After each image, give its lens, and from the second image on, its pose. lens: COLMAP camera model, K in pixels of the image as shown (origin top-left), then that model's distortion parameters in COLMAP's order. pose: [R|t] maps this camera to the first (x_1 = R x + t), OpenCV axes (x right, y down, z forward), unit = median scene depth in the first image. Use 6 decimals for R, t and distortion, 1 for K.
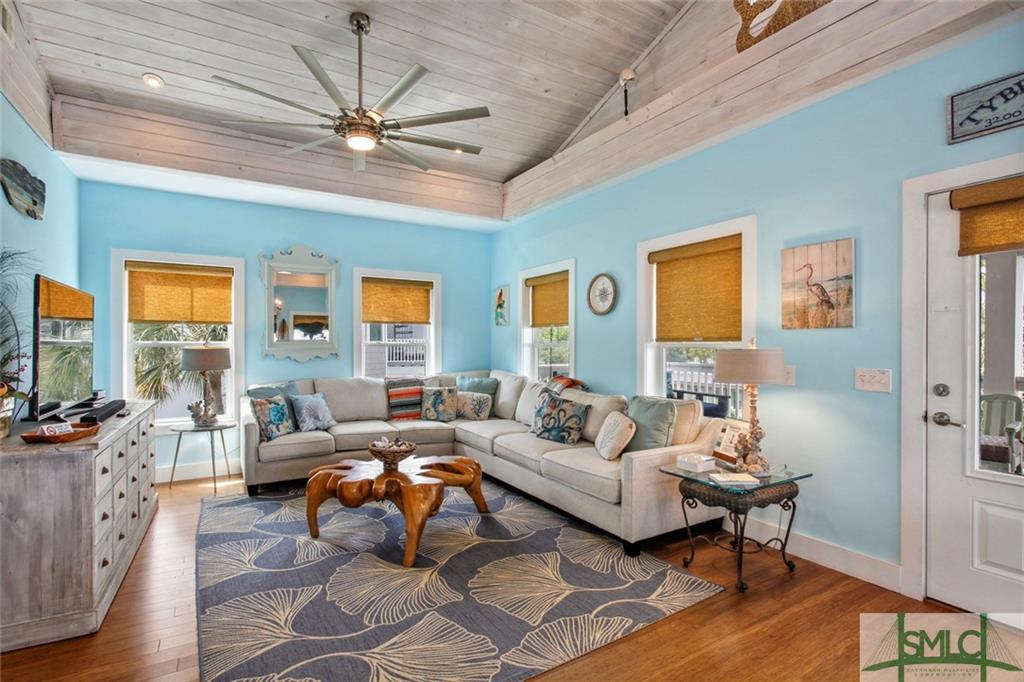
lens RADIAL K [[493.5, 0, 505.1], [0, 493.5, 344.6], [0, 0, 1]] dist [-0.010309, 0.005568]
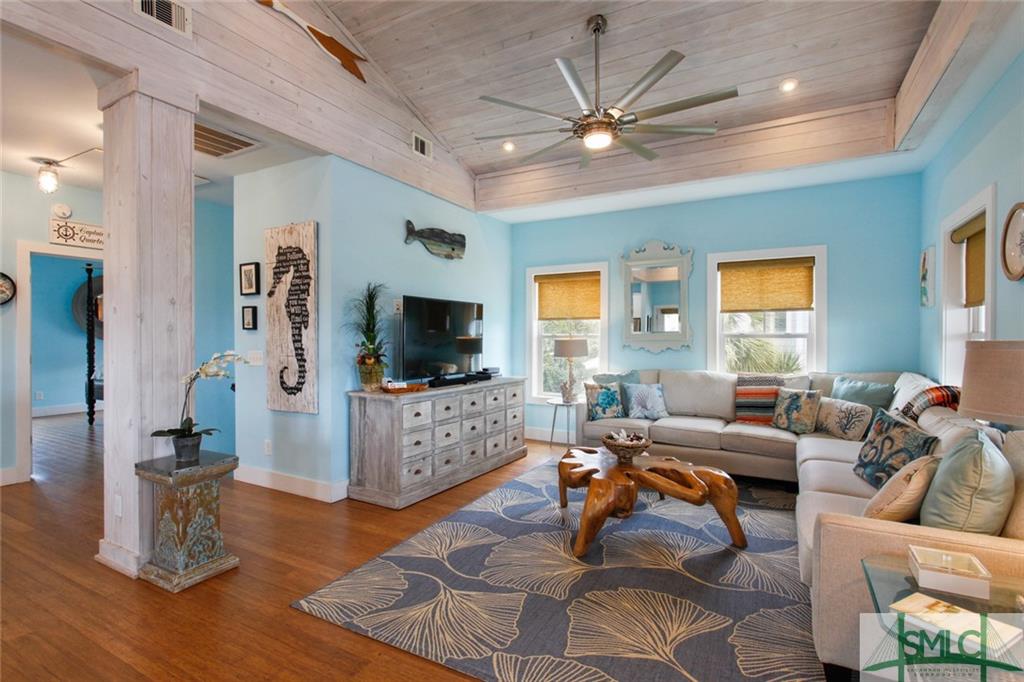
lens RADIAL K [[493.5, 0, 505.6], [0, 493.5, 338.5], [0, 0, 1]] dist [-0.010309, 0.005568]
pose [[0.497570, 0.000576, -0.867424, 0.418325], [0.001534, 0.999998, 0.001544, 0.003348], [0.867423, -0.002099, 0.497568, 0.259028]]
